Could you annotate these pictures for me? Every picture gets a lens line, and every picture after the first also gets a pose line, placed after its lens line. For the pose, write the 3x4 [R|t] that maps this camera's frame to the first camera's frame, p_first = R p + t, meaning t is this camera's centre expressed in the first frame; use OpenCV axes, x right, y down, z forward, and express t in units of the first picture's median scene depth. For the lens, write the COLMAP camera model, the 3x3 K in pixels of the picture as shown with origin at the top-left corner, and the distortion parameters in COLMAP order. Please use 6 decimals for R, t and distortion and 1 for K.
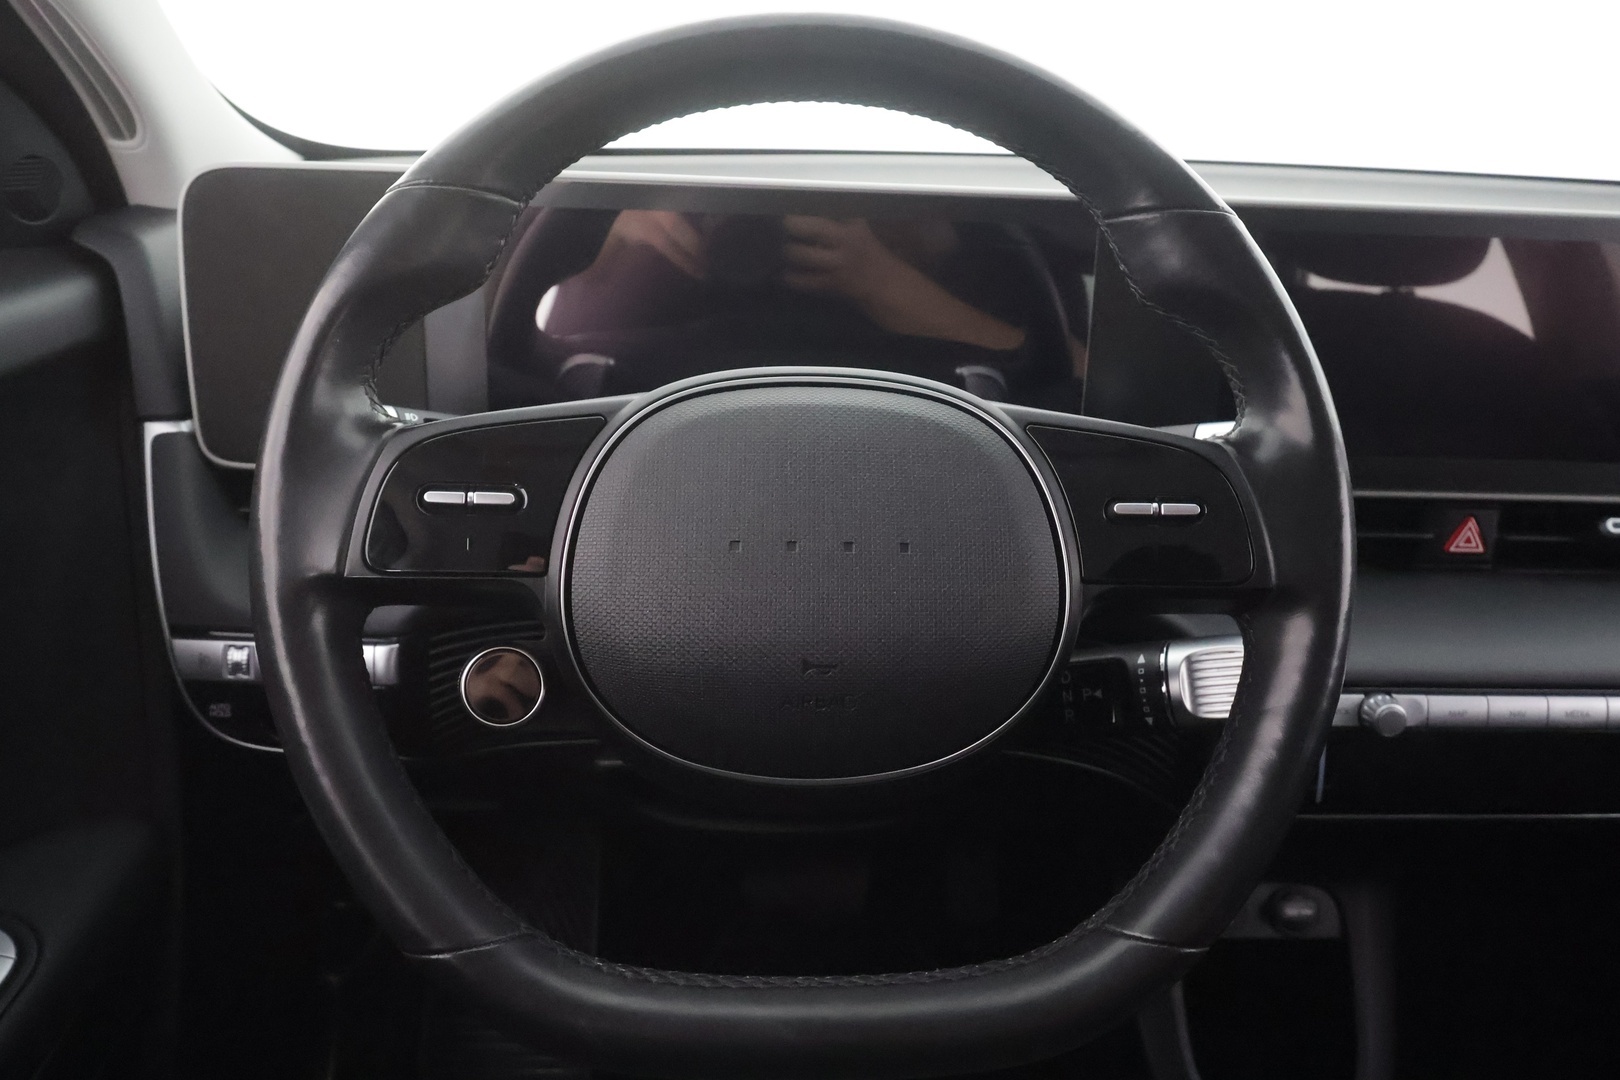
lens RADIAL K [[1224.7, 0, 808.6], [0, 1224.7, 553.9], [0, 0, 1]] dist [-0.004385, -0.009450]
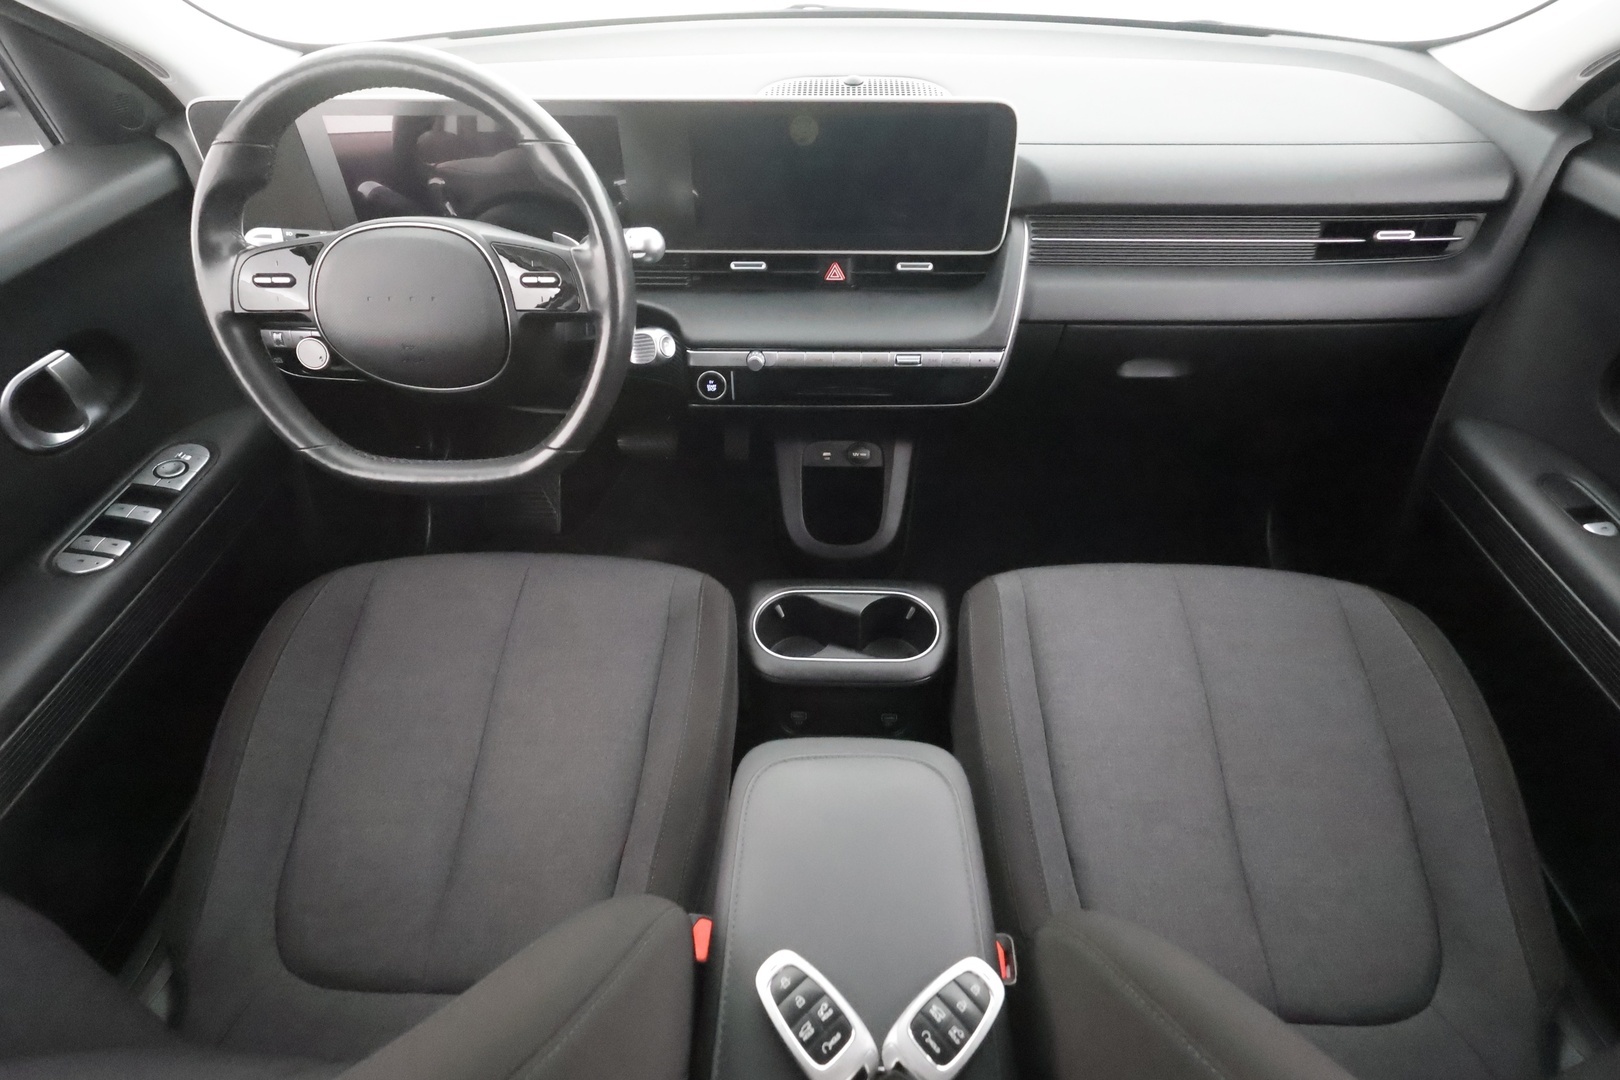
lens RADIAL K [[754.1, 0, 810.0], [0, 754.1, 540.0], [0, 0, 1]] dist [0.004312, 0.000897]
pose [[0.995621, 0.018319, -0.091664, 0.925602], [0.016637, 0.930225, 0.366613, -0.092026], [0.091984, -0.366533, 0.925847, -0.531687]]
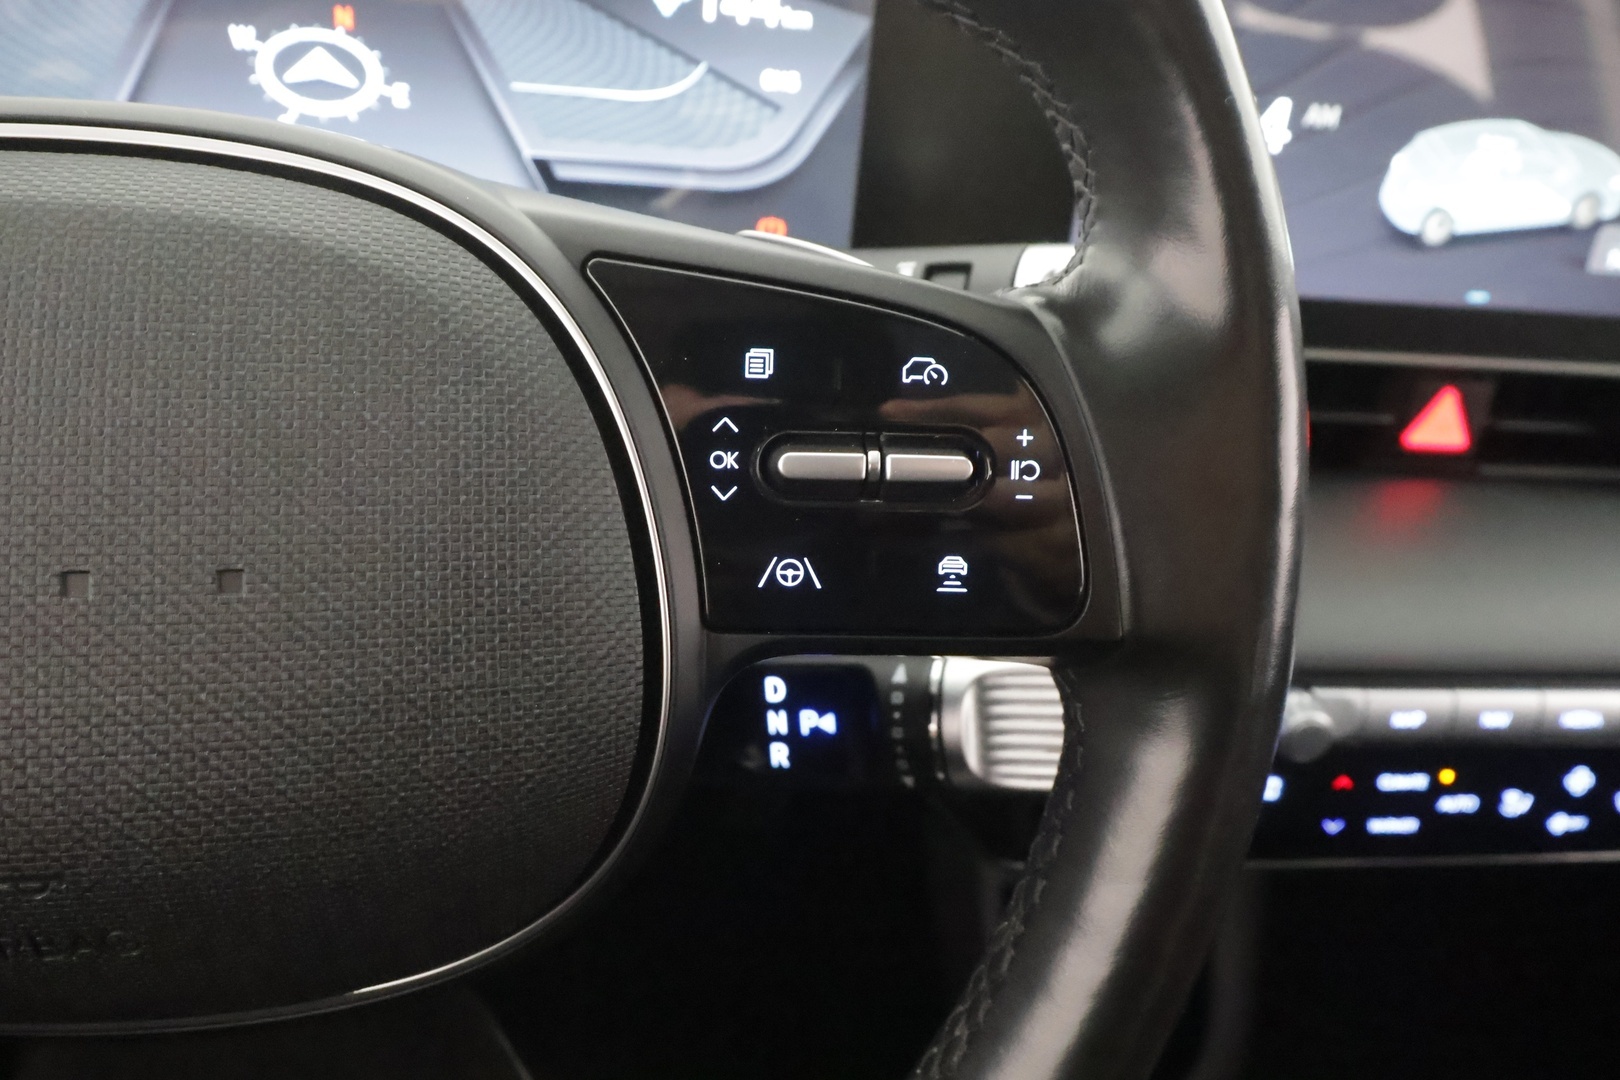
lens RADIAL K [[1345.4, 0, 784.6], [0, 1345.4, 645.1], [0, 0, 1]] dist [0.114015, -0.362704]
pose [[0.995405, -0.005571, 0.095591, 0.190679], [-0.015593, 0.975549, 0.219229, -0.074323], [-0.094475, -0.219712, 0.970979, 0.480236]]
